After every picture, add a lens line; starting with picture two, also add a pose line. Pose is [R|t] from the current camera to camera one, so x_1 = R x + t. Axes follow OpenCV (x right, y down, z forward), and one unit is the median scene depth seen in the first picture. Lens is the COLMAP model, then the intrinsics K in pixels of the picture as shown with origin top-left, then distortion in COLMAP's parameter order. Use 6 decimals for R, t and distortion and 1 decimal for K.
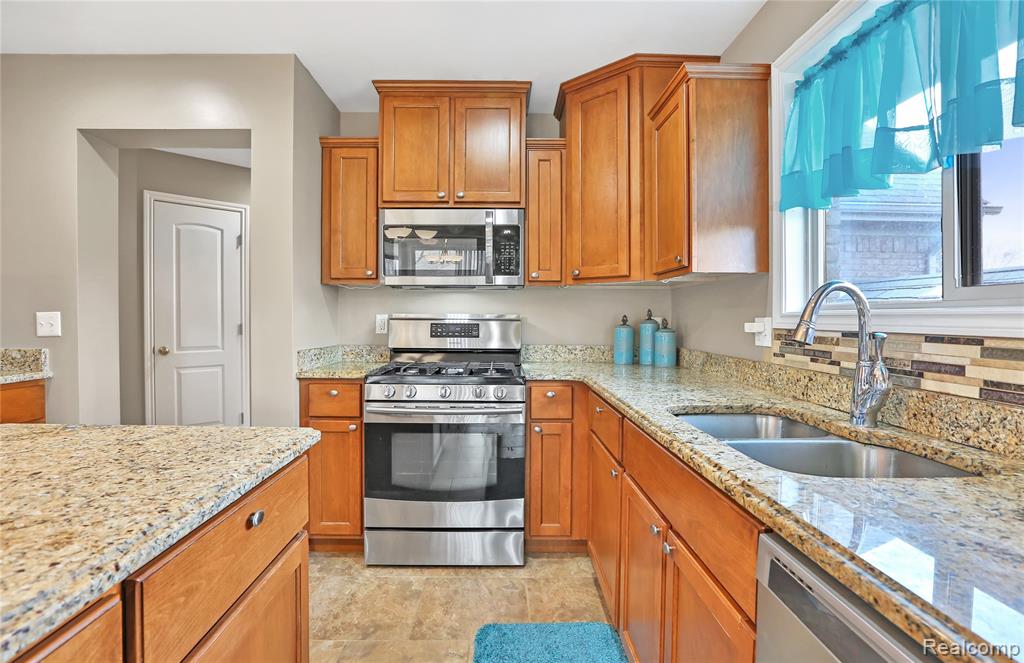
lens RADIAL K [[505.5, 0, 509.5], [0, 505.5, 325.6], [0, 0, 1]] dist [-0.085593, 0.046231]
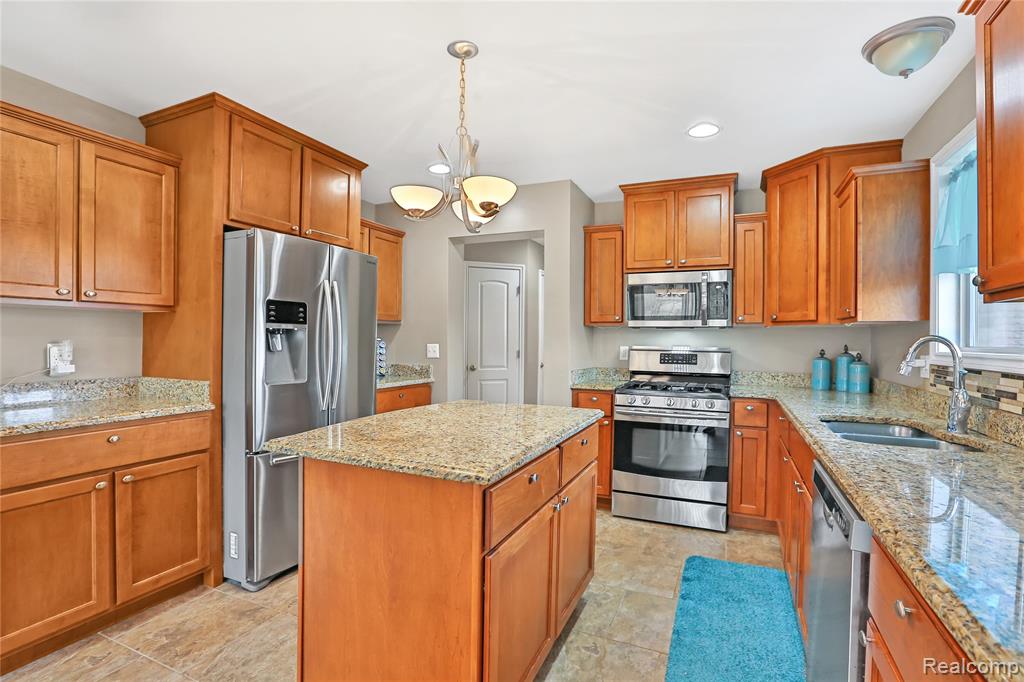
lens RADIAL K [[499.7, 0, 518.3], [0, 499.7, 343.5], [0, 0, 1]] dist [-0.057347, 0.025144]
pose [[0.910290, 0.009534, -0.413861, 0.062710], [-0.014221, 0.999865, -0.008245, -0.018119], [0.413726, 0.013391, 0.910303, -0.471291]]
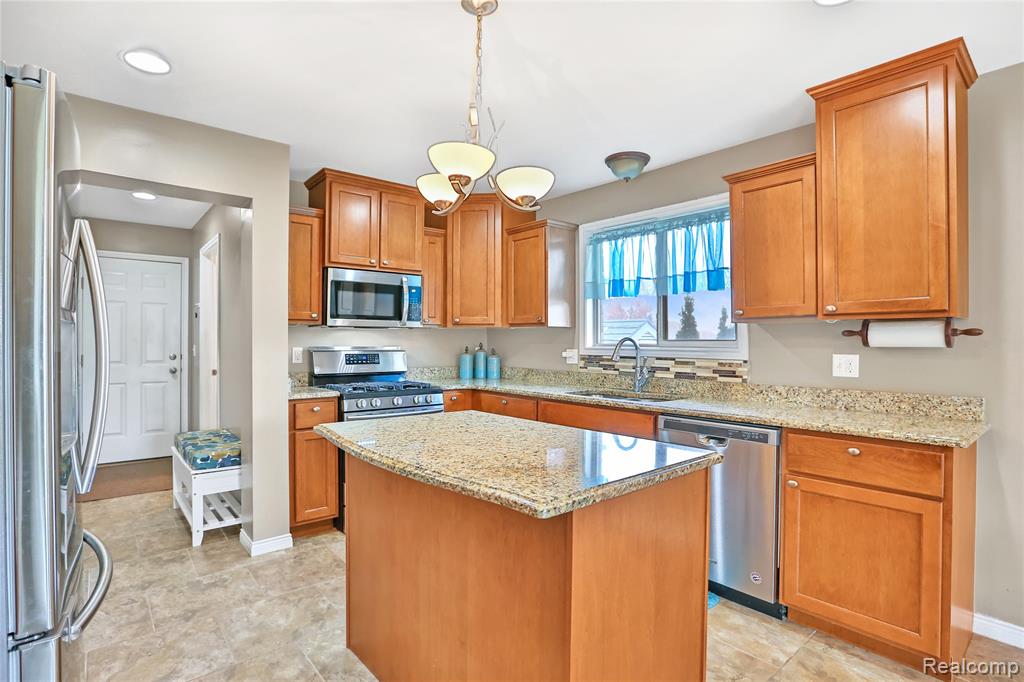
lens RADIAL K [[499.7, 0, 518.3], [0, 499.7, 343.5], [0, 0, 1]] dist [-0.057347, 0.025144]
pose [[0.771023, -0.003757, 0.636796, -0.766512], [0.009349, 0.999942, -0.005420, -0.025223], [-0.636738, 0.010133, 0.771013, -0.336558]]
